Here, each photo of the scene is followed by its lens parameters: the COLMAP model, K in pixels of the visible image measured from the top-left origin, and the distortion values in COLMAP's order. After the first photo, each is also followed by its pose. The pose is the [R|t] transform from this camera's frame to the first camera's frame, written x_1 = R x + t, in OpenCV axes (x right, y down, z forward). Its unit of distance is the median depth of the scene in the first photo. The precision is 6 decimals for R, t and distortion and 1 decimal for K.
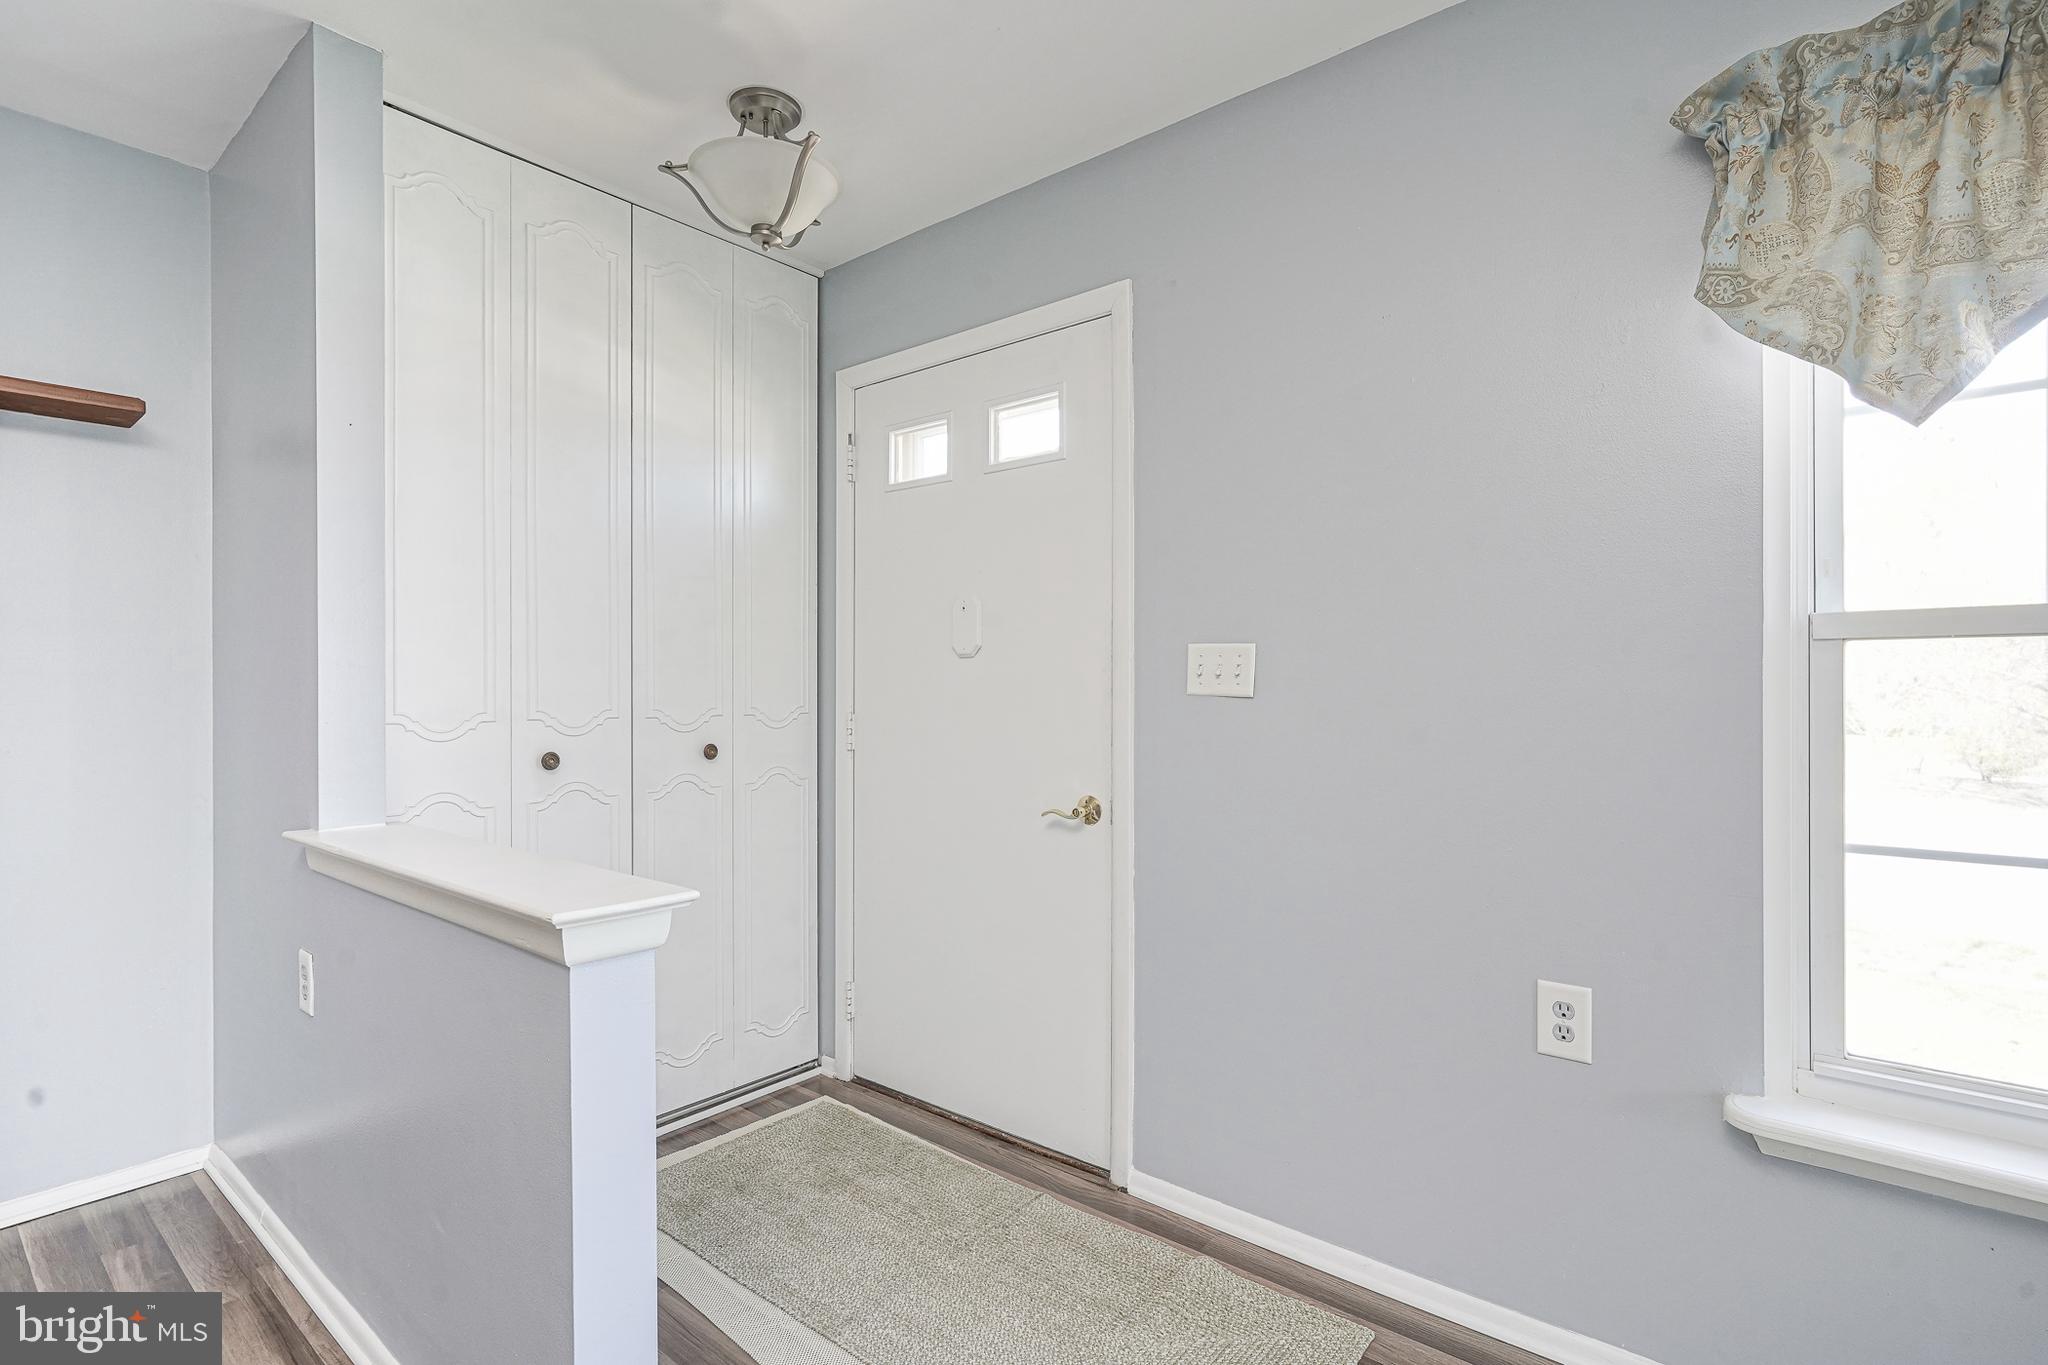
lens RADIAL K [[1030.4, 0, 1044.0], [0, 1030.4, 697.8], [0, 0, 1]] dist [-0.008221, 0.005535]
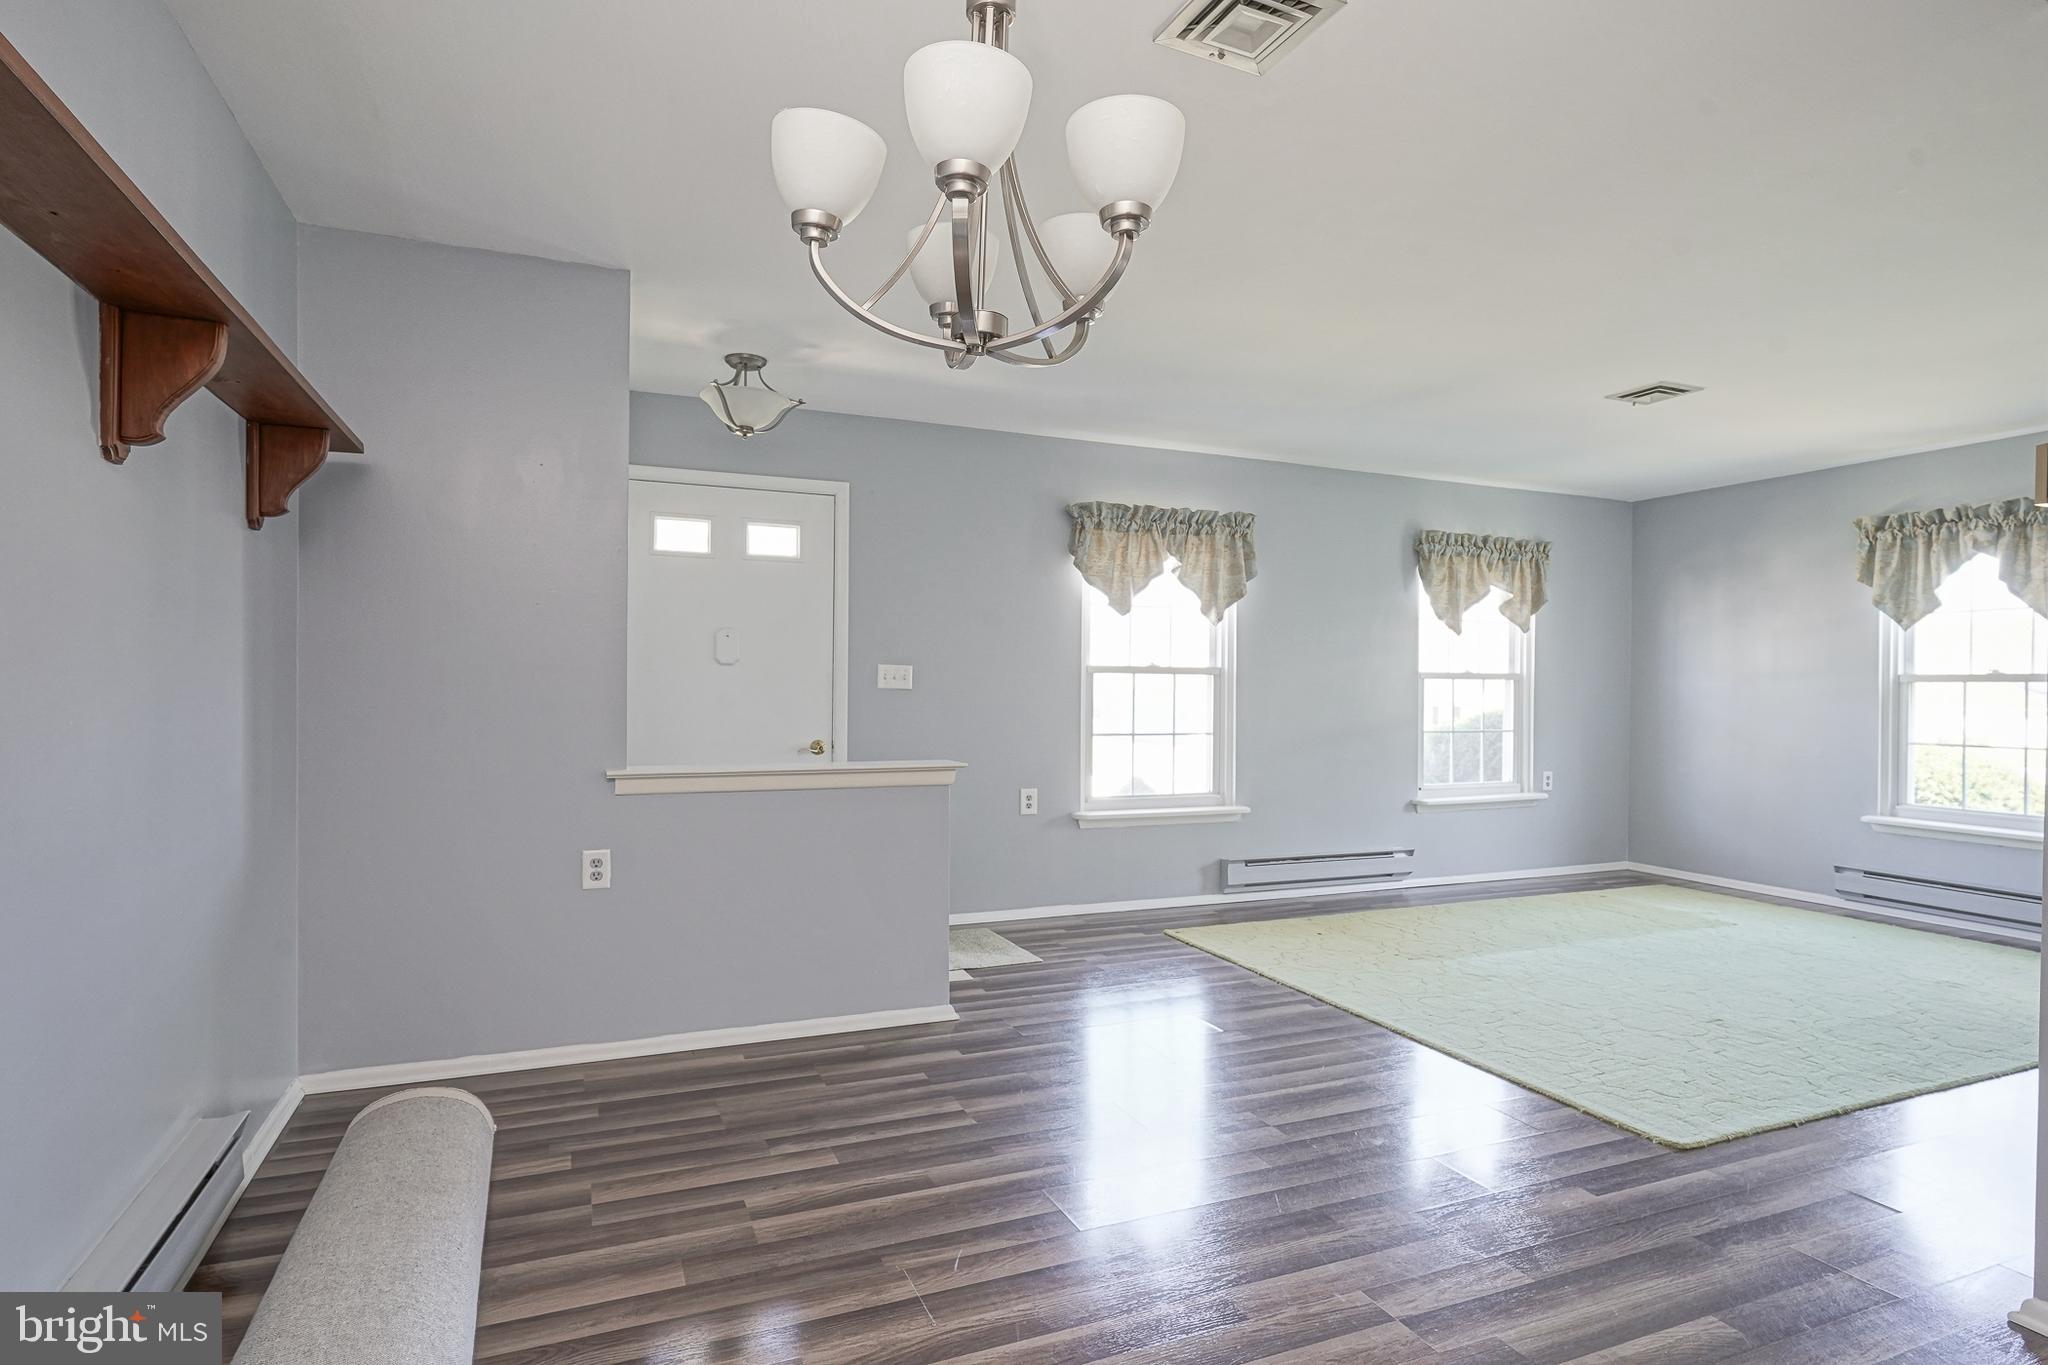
lens RADIAL K [[1030.4, 0, 923.5], [0, 1030.4, 688.5], [0, 0, 1]] dist [-0.008221, 0.005535]
pose [[0.515634, 0.007303, 0.856778, -2.133726], [-0.002947, 0.999973, -0.006750, 0.016307], [-0.856804, 0.000956, 0.515641, -0.237929]]
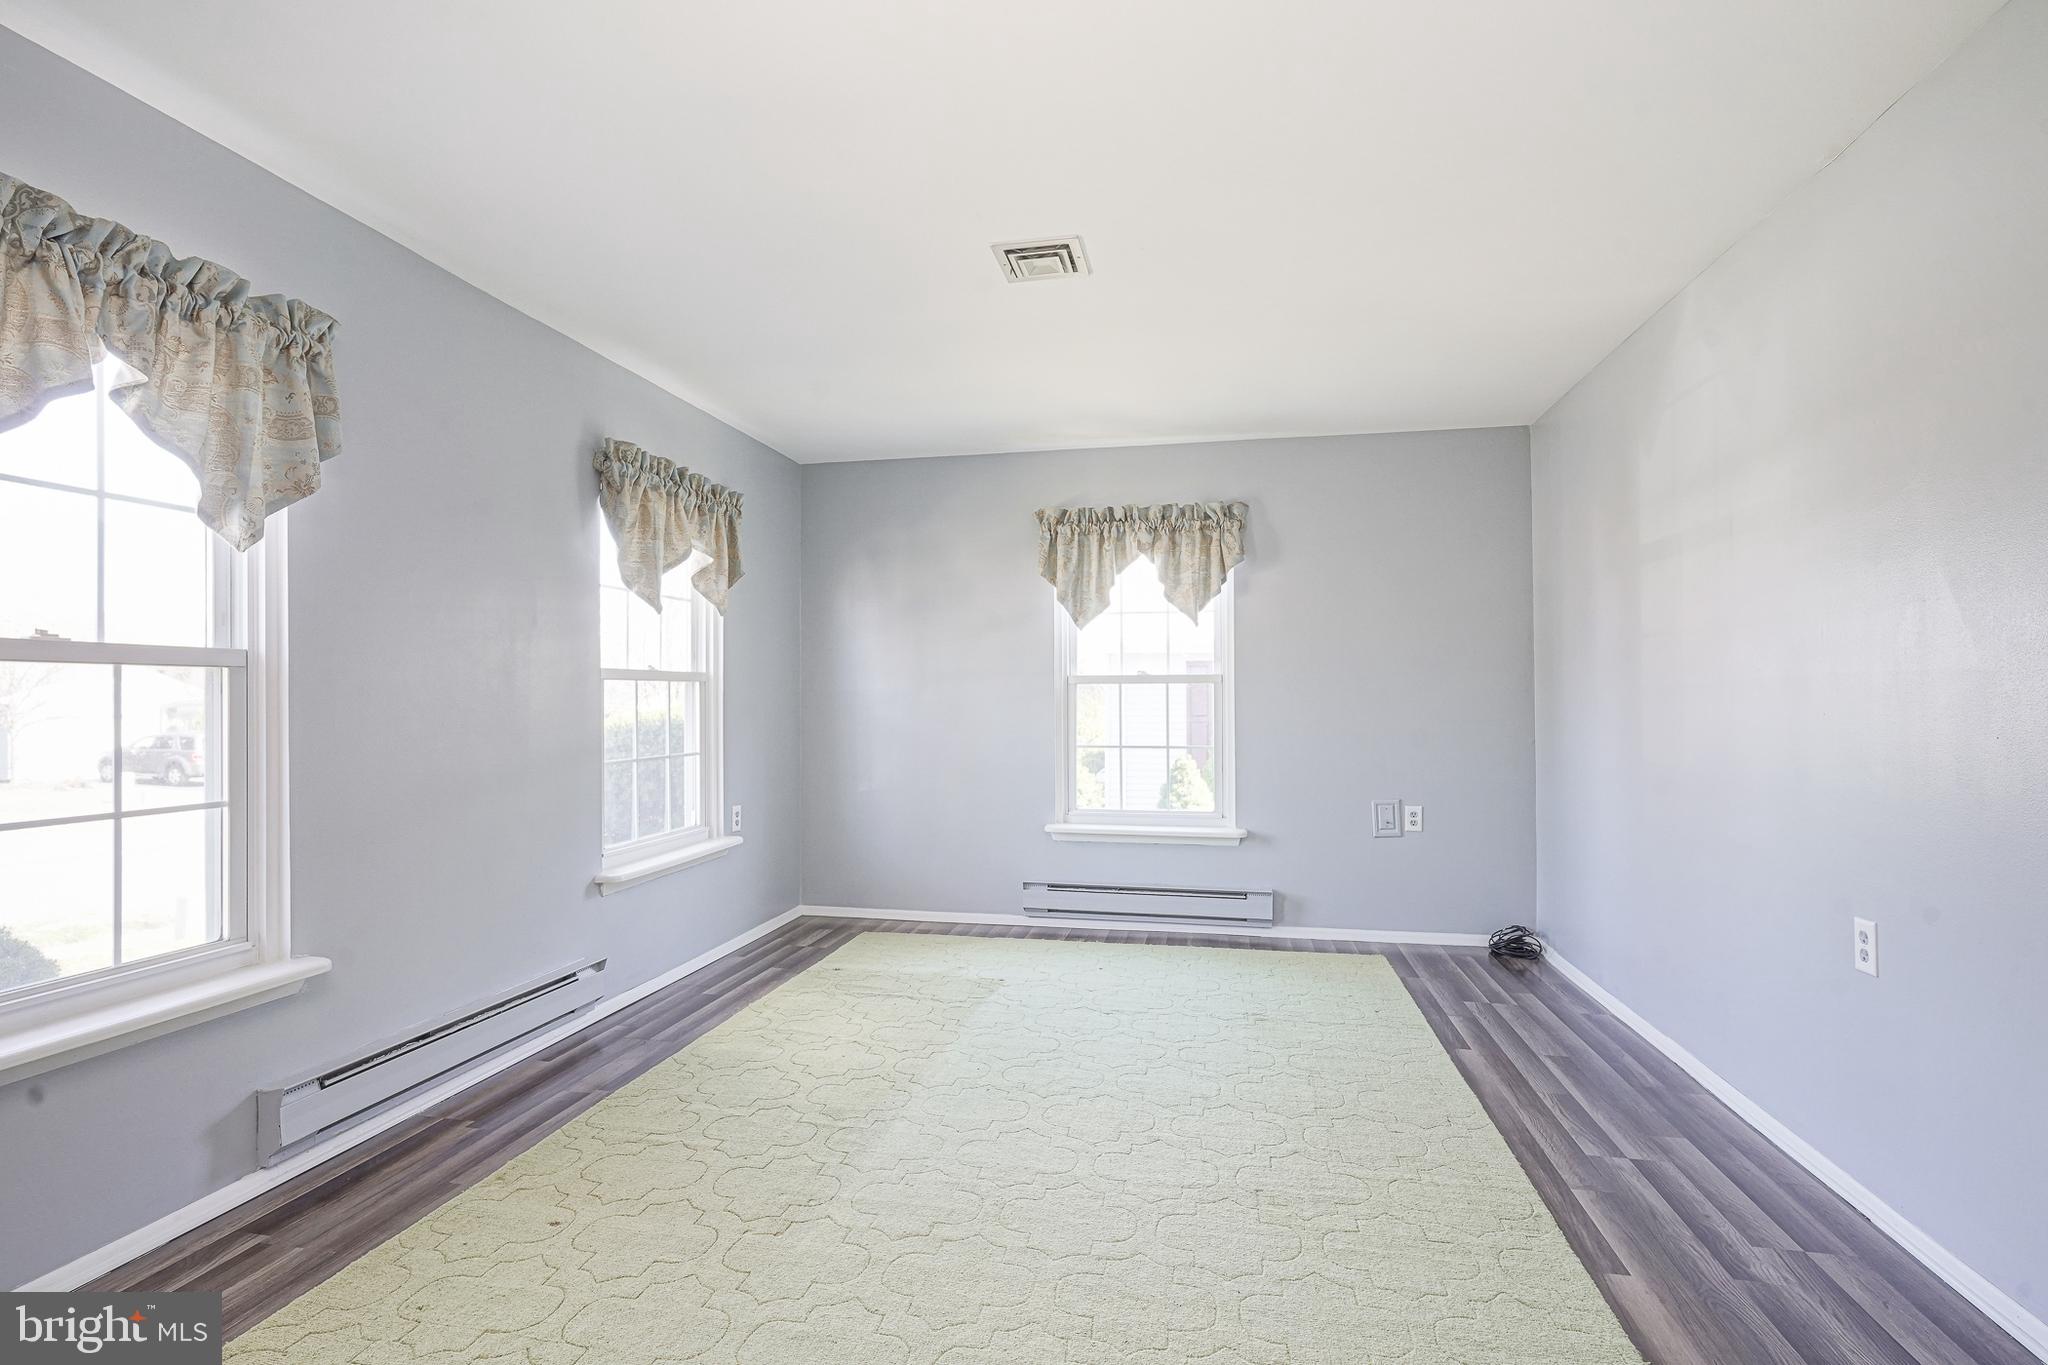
lens RADIAL K [[1030.4, 0, 1009.7], [0, 1030.4, 694.5], [0, 0, 1]] dist [-0.008221, 0.005535]
pose [[-0.469366, 0.008852, 0.882959, -0.673503], [0.013657, 0.999903, -0.002764, 0.005353], [-0.882898, 0.010761, -0.469442, 0.347079]]
